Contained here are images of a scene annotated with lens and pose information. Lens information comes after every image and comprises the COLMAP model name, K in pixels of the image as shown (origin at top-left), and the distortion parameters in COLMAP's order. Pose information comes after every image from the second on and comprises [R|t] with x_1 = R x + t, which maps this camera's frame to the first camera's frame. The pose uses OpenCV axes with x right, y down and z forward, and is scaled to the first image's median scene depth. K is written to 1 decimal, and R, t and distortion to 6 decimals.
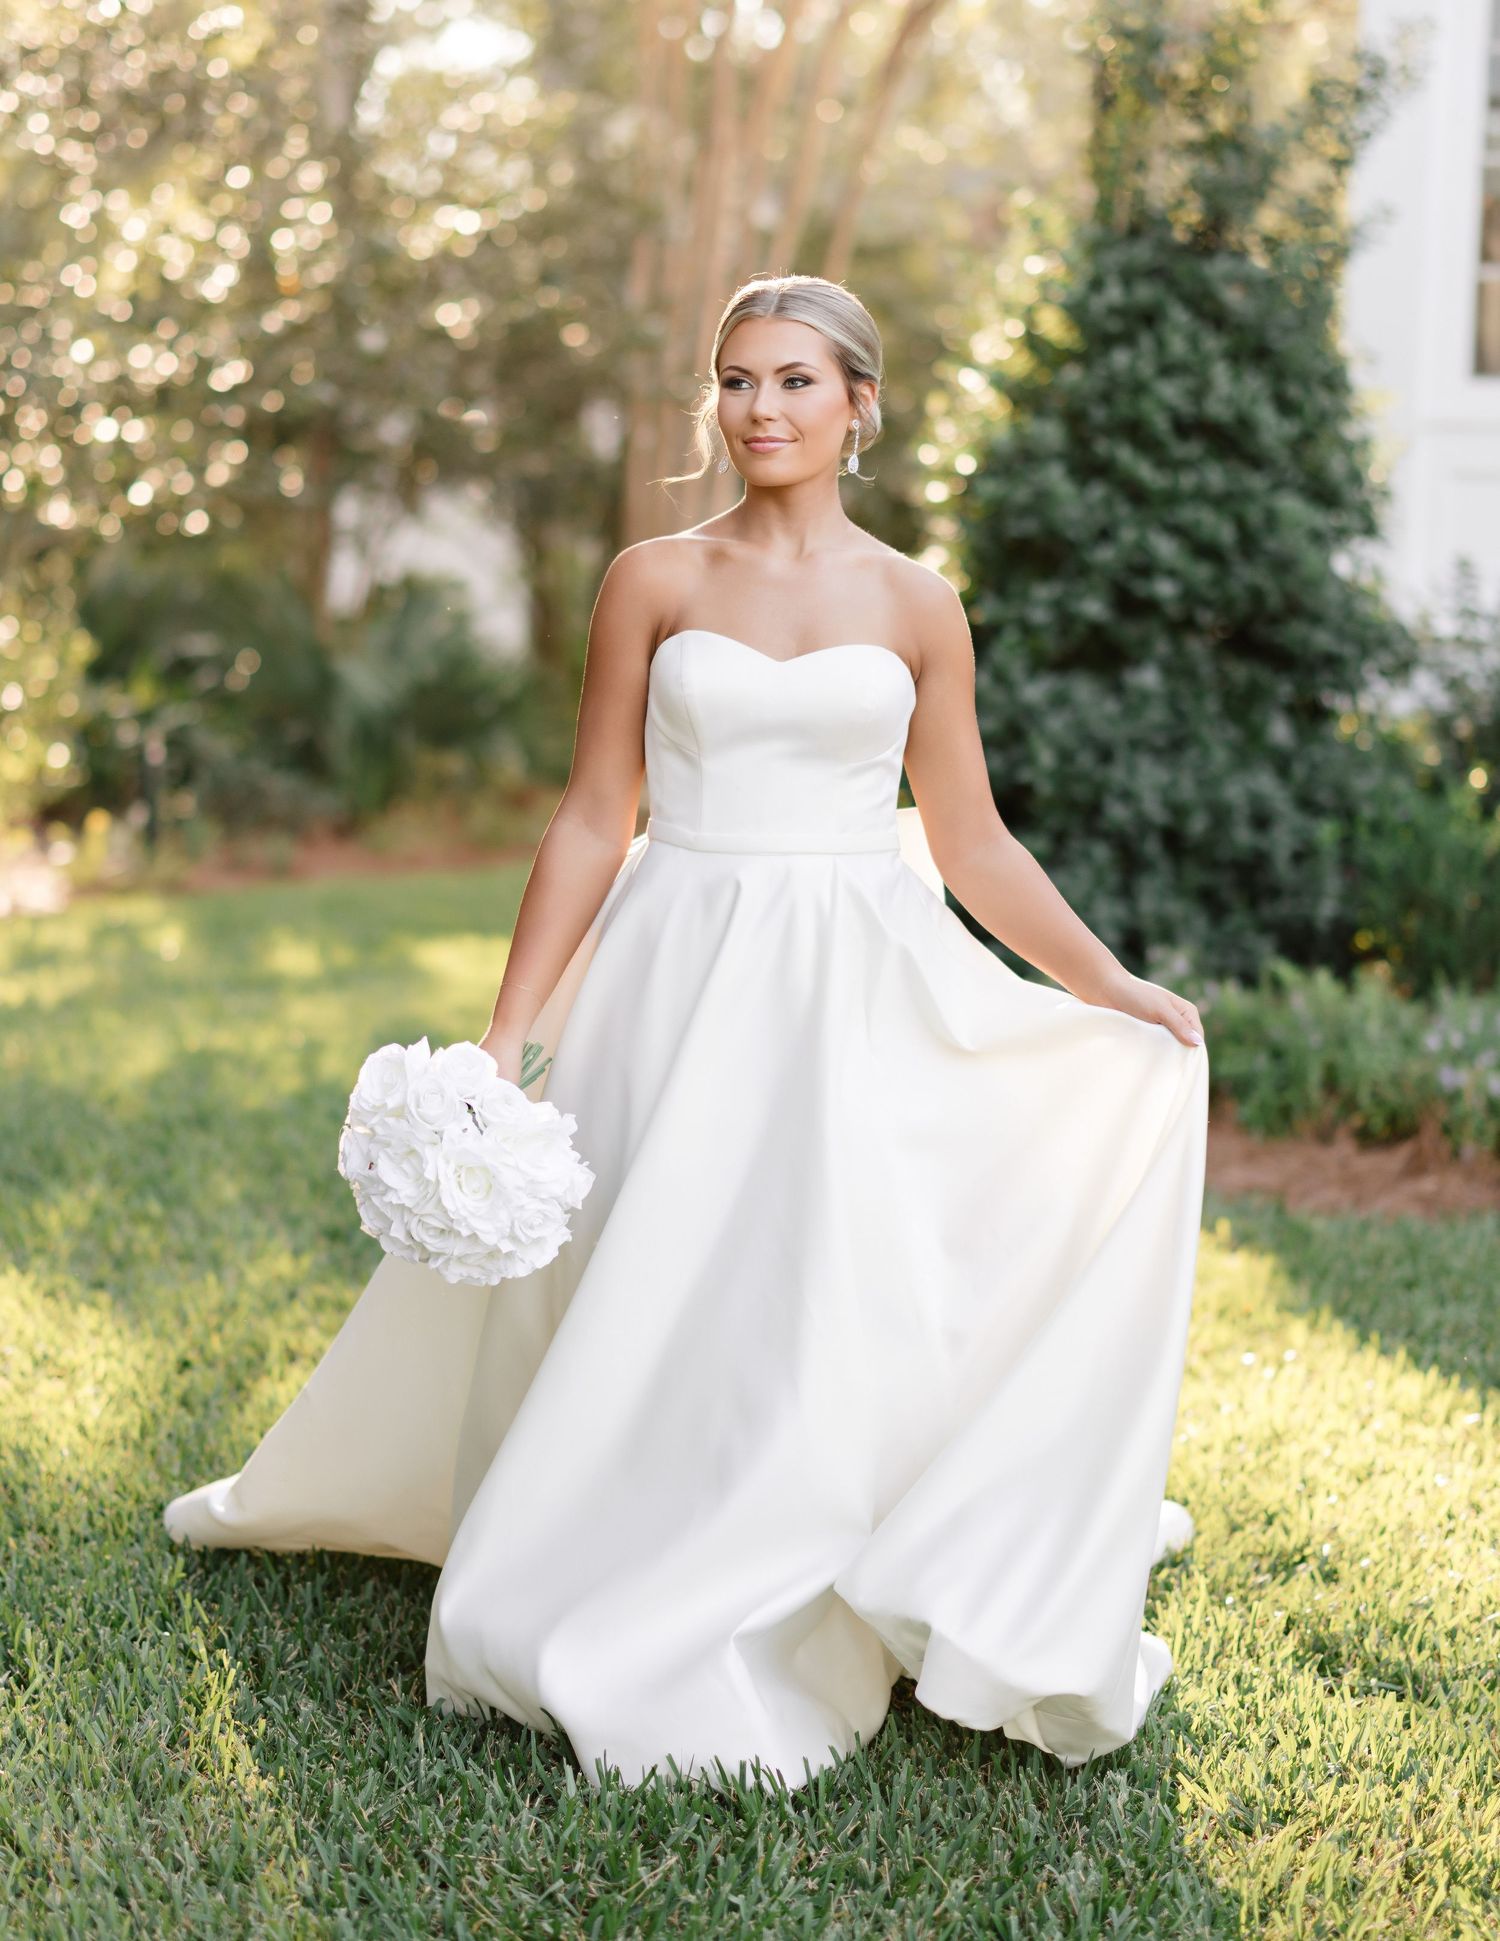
lens RADIAL K [[2944.7, 0, 750.5], [0, 2944.7, 930.5], [0, 0, 1]] dist [0.011523, 0.130174]
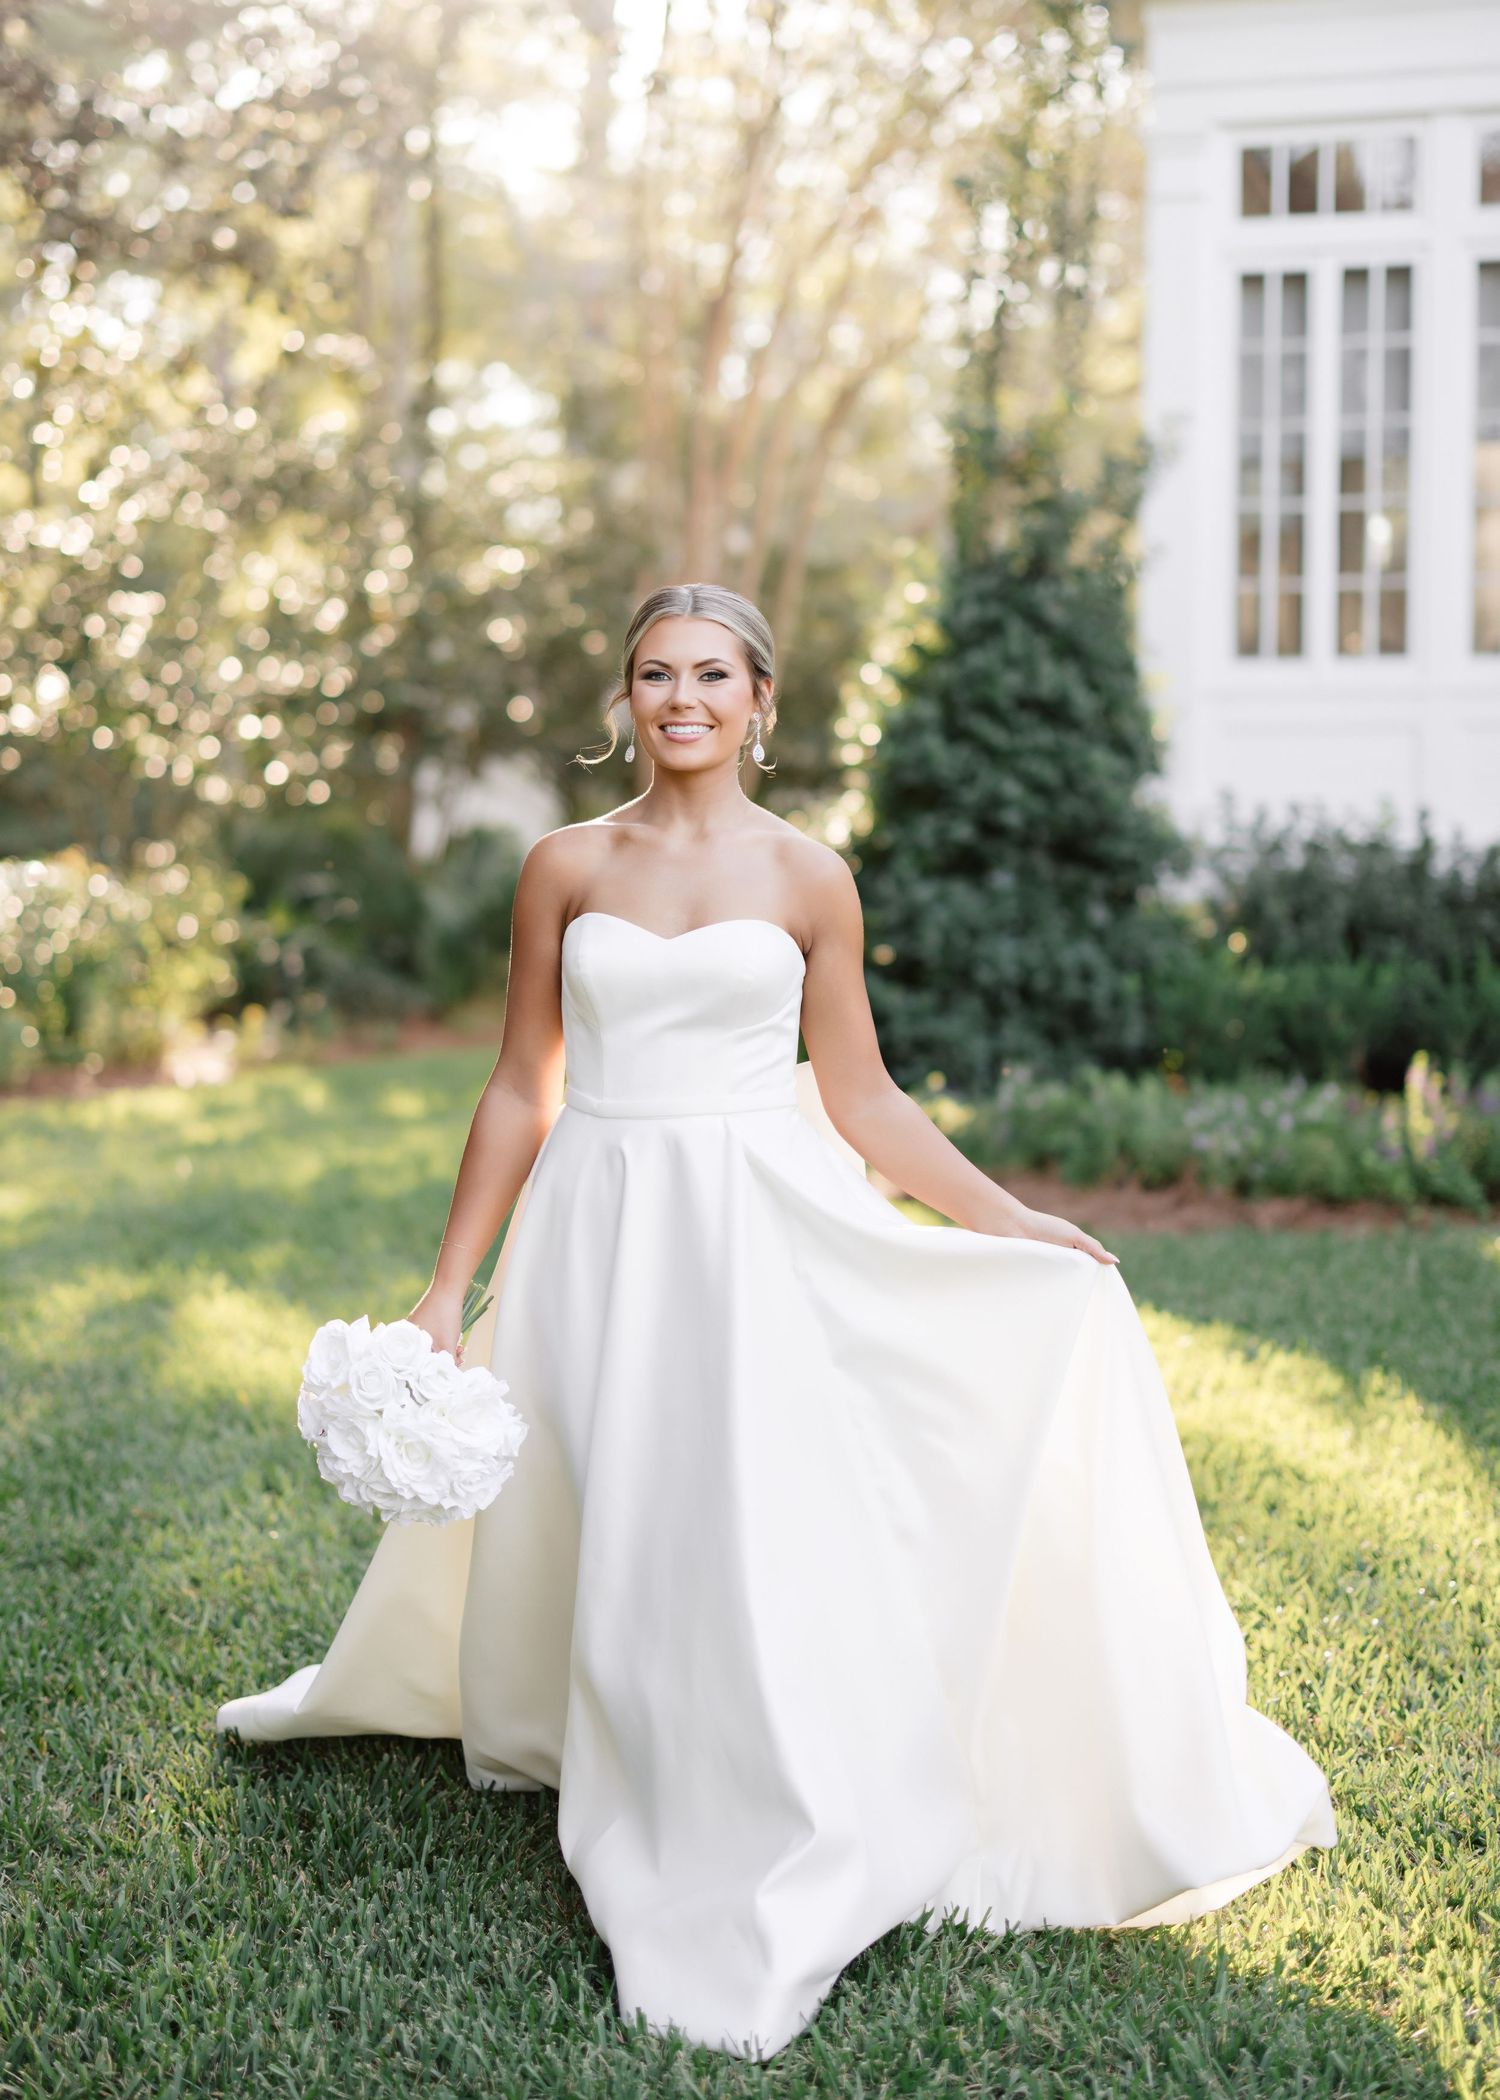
lens RADIAL K [[3432.5, 0, 750.0], [0, 3432.5, 1050.0], [0, 0, 1]] dist [0.003366, 0.056586]
pose [[0.999184, -0.032964, -0.023345, 0.048220], [0.031694, 0.998100, -0.052838, 0.078517], [0.025042, 0.052055, 0.998330, -0.640931]]
